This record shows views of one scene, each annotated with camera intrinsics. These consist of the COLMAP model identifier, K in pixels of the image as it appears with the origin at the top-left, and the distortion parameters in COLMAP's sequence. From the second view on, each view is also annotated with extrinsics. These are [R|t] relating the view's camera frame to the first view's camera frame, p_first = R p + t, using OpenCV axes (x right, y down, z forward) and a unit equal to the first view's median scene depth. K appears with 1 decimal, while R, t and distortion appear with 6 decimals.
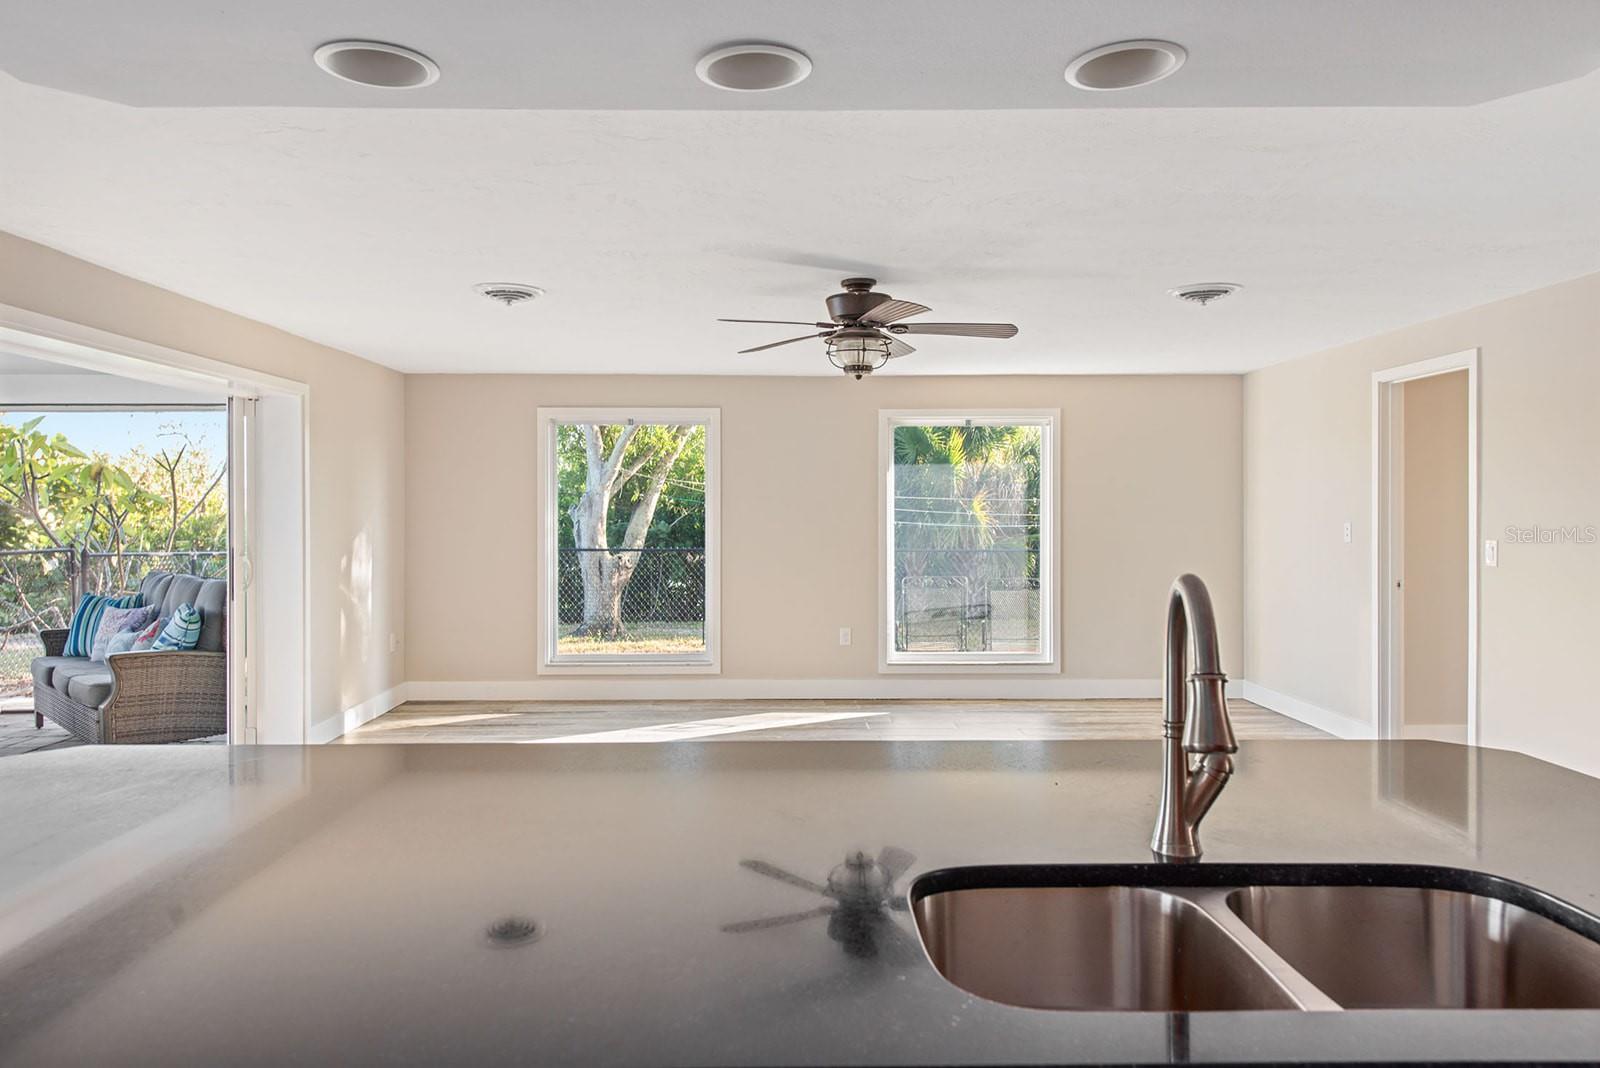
lens RADIAL K [[1092.8, 0, 794.3], [0, 1092.8, 532.3], [0, 0, 1]] dist [0.008339, 0.000694]
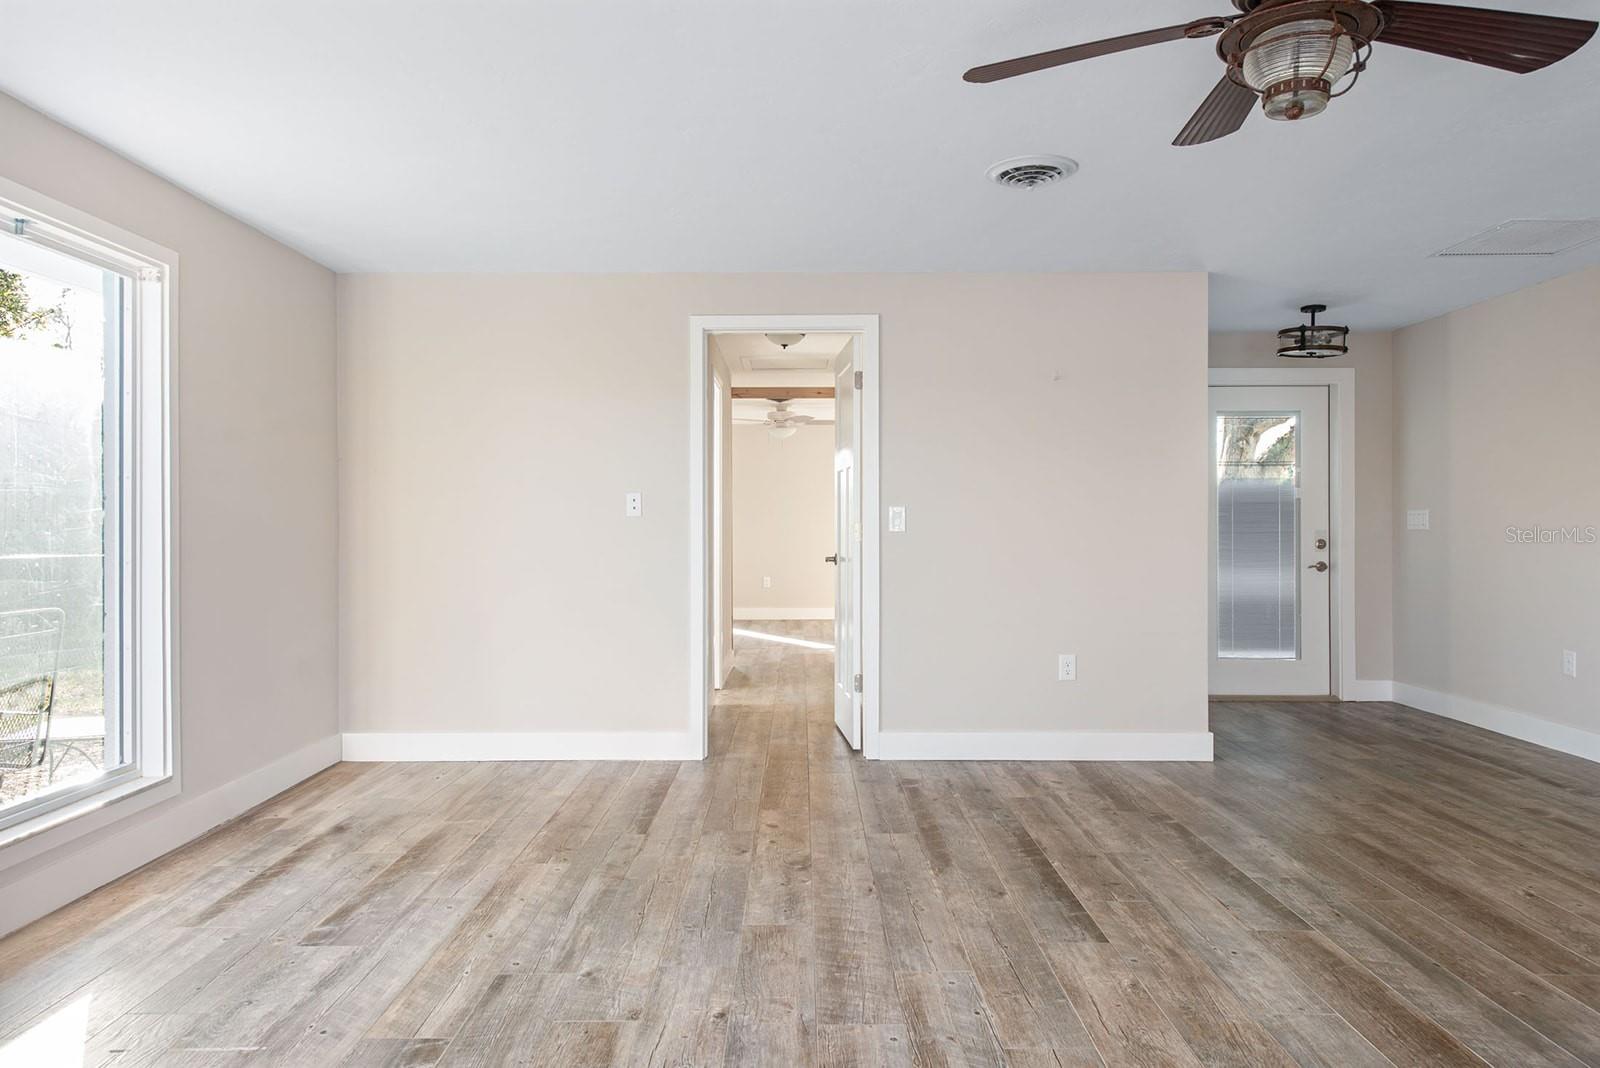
lens RADIAL K [[1058.4, 0, 800.0], [0, 1058.4, 534.0], [0, 0, 1]] dist [0.021864, -0.000882]
pose [[0.012054, -0.007935, 0.999896, -0.234516], [0.022776, 0.999711, 0.007659, 0.015784], [-0.999668, 0.022682, 0.012231, 0.726137]]
